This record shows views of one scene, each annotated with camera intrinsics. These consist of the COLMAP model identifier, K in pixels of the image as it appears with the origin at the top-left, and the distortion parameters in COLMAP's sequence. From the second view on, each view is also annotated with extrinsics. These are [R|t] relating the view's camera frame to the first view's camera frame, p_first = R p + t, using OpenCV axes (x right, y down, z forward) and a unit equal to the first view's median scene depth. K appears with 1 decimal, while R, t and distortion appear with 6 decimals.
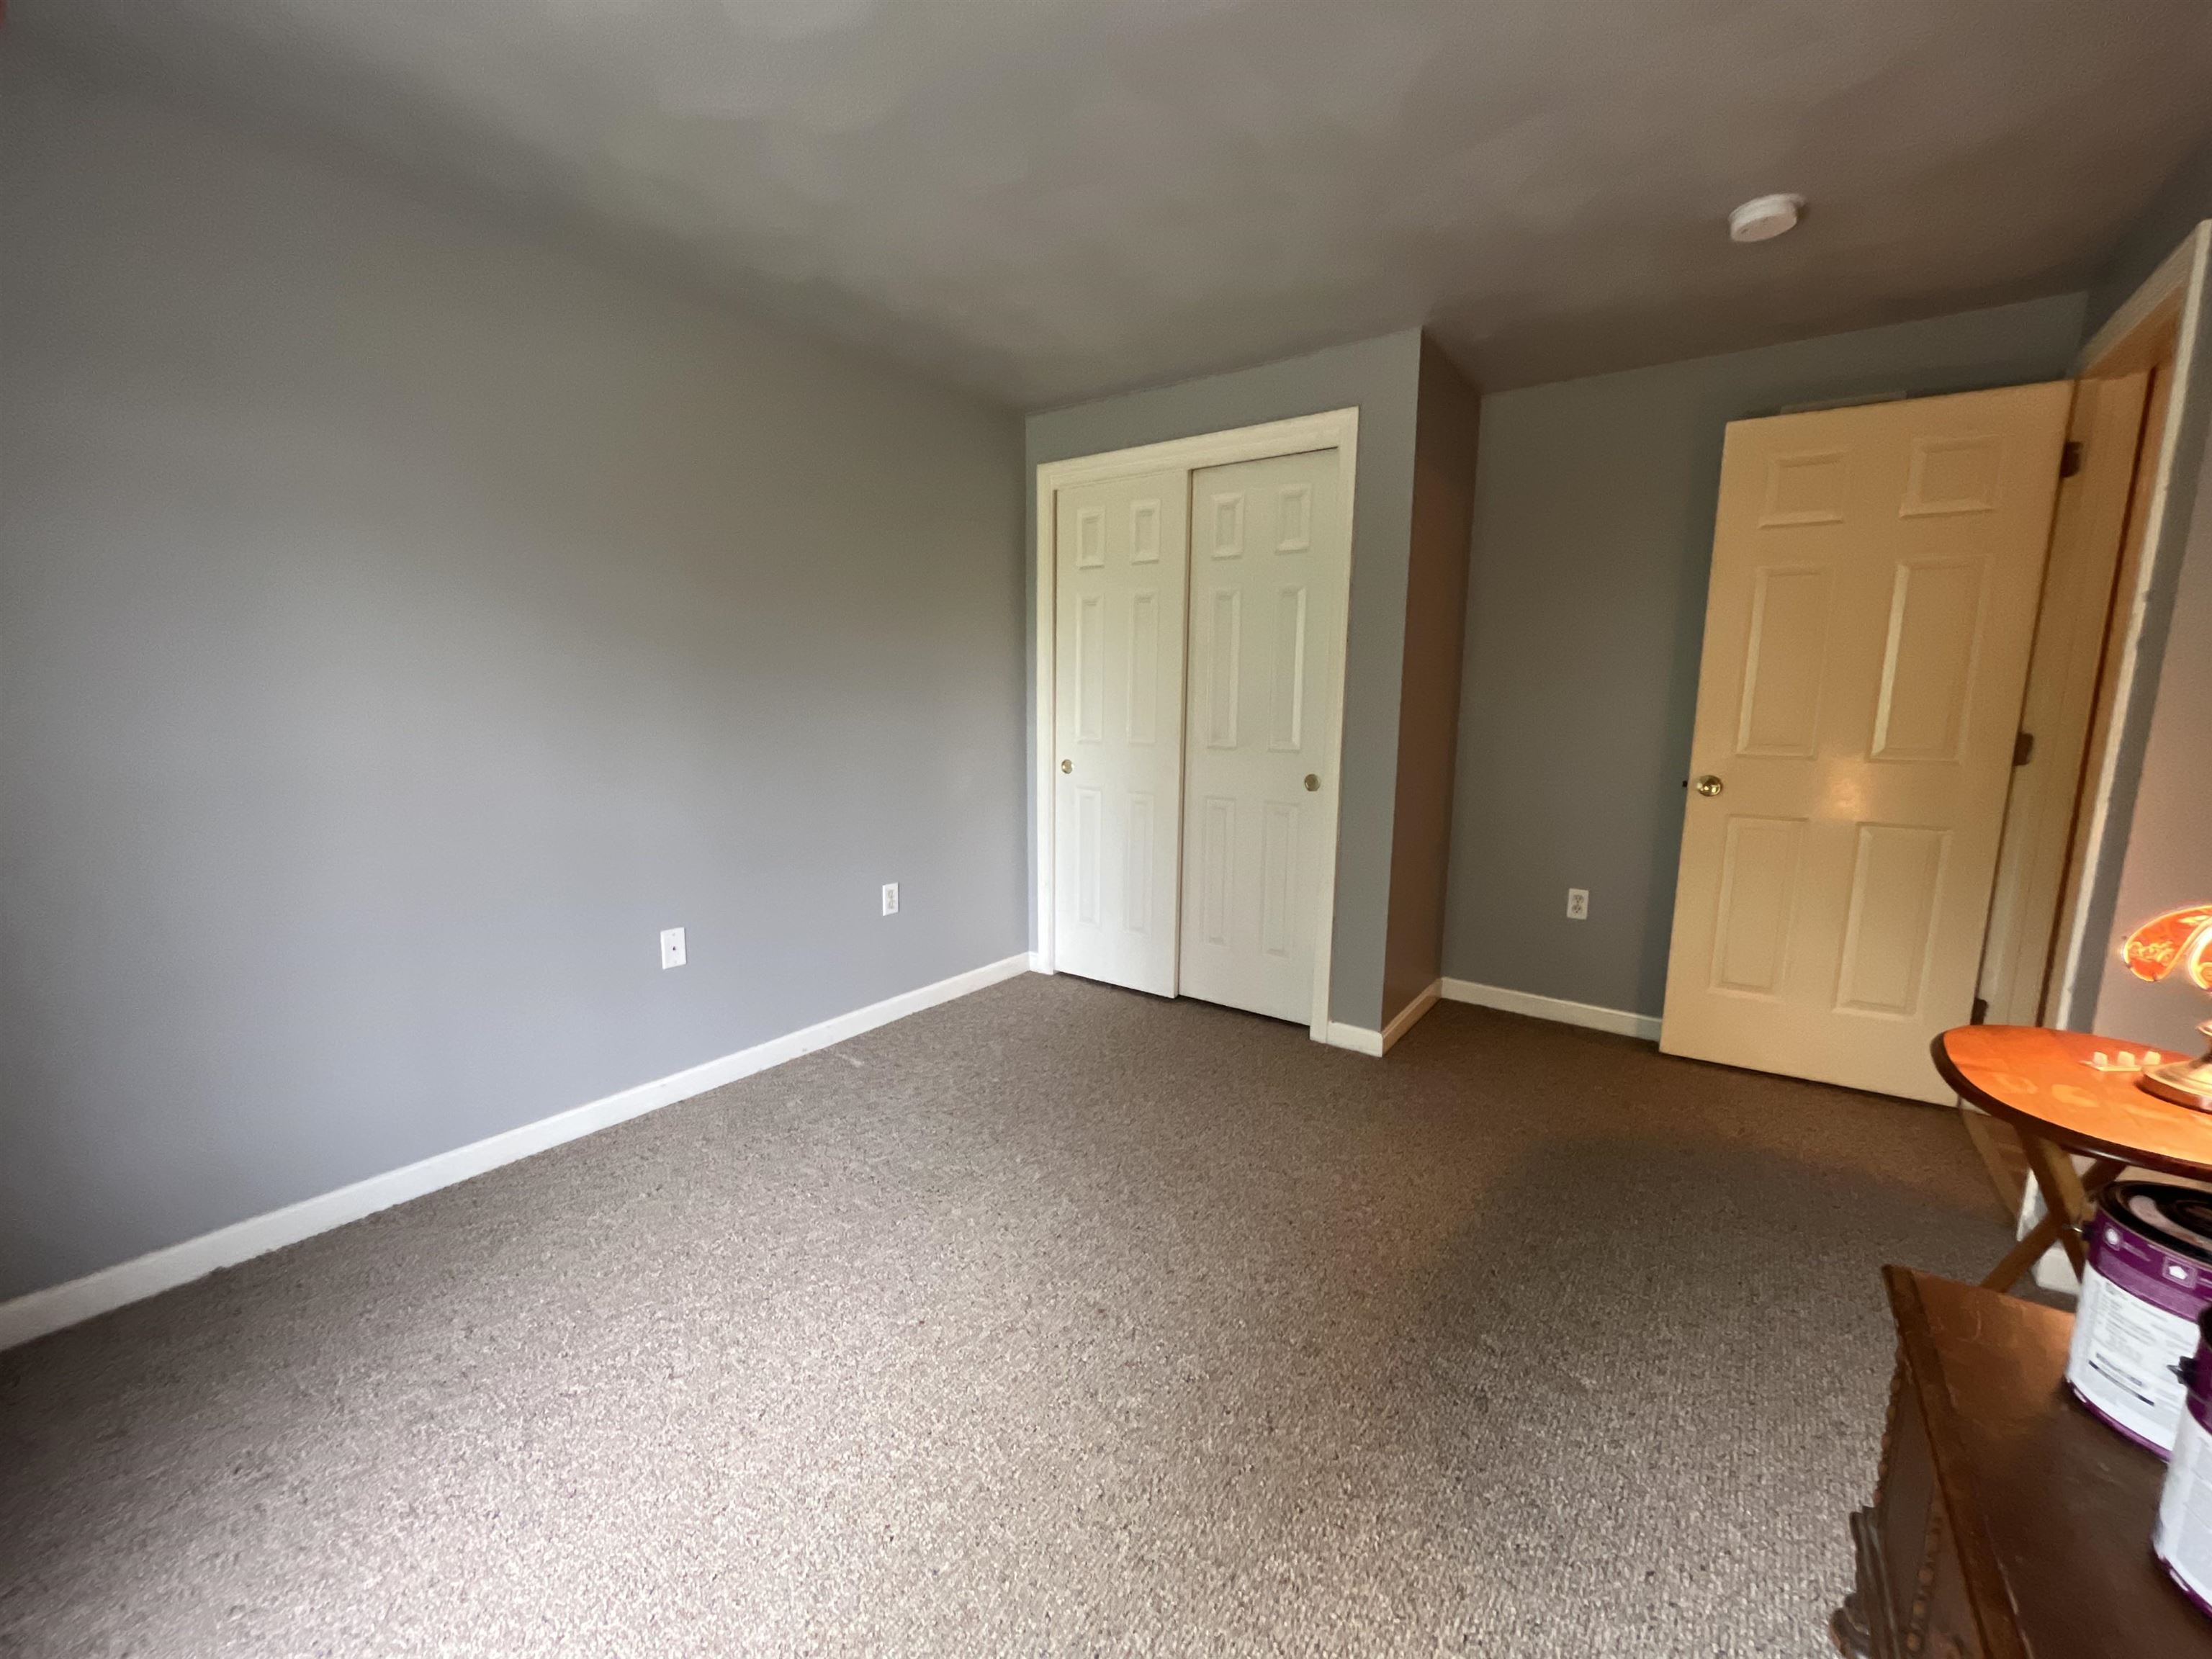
lens RADIAL K [[890.0, 0, 1102.0], [0, 890.0, 831.5], [0, 0, 1]] dist [-0.000284, 0.000022]
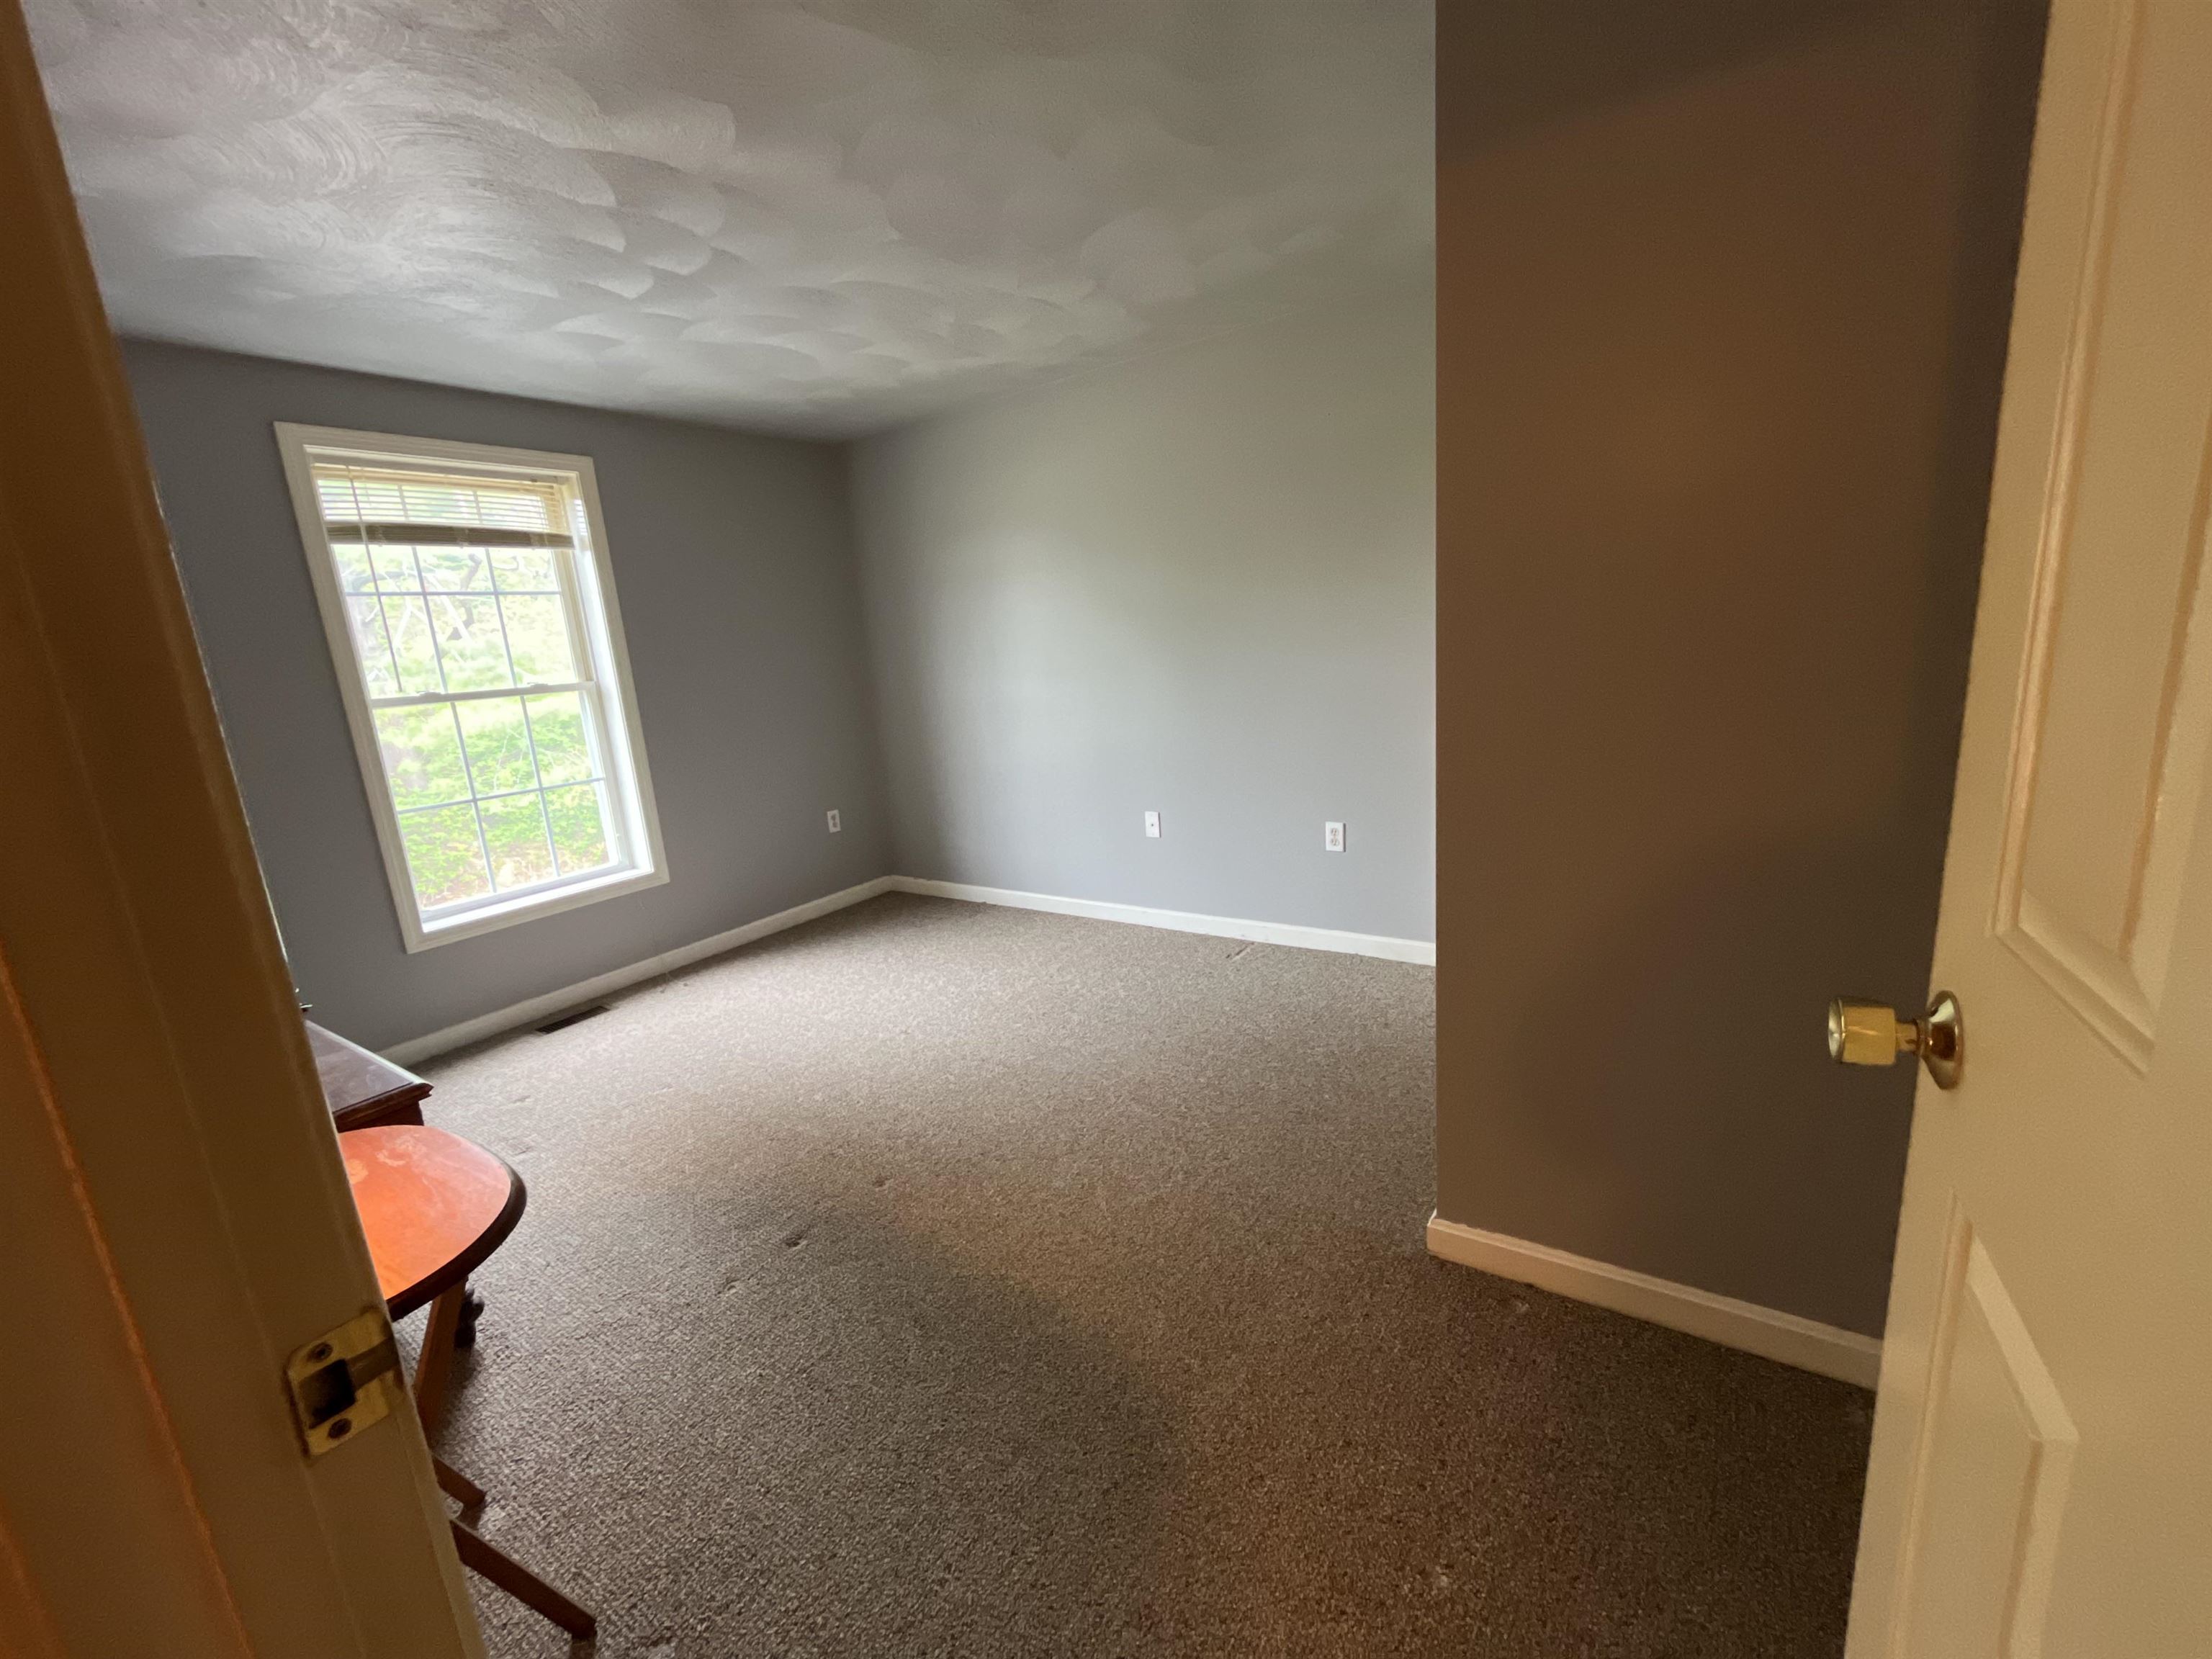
lens RADIAL K [[890.0, 0, 1102.0], [0, 890.0, 831.5], [0, 0, 1]] dist [-0.000284, 0.000022]
pose [[0.018260, 0.194513, -0.980730, 0.960524], [-0.077675, 0.978205, 0.192566, -0.134726], [0.996811, 0.072662, 0.032971, 0.859982]]
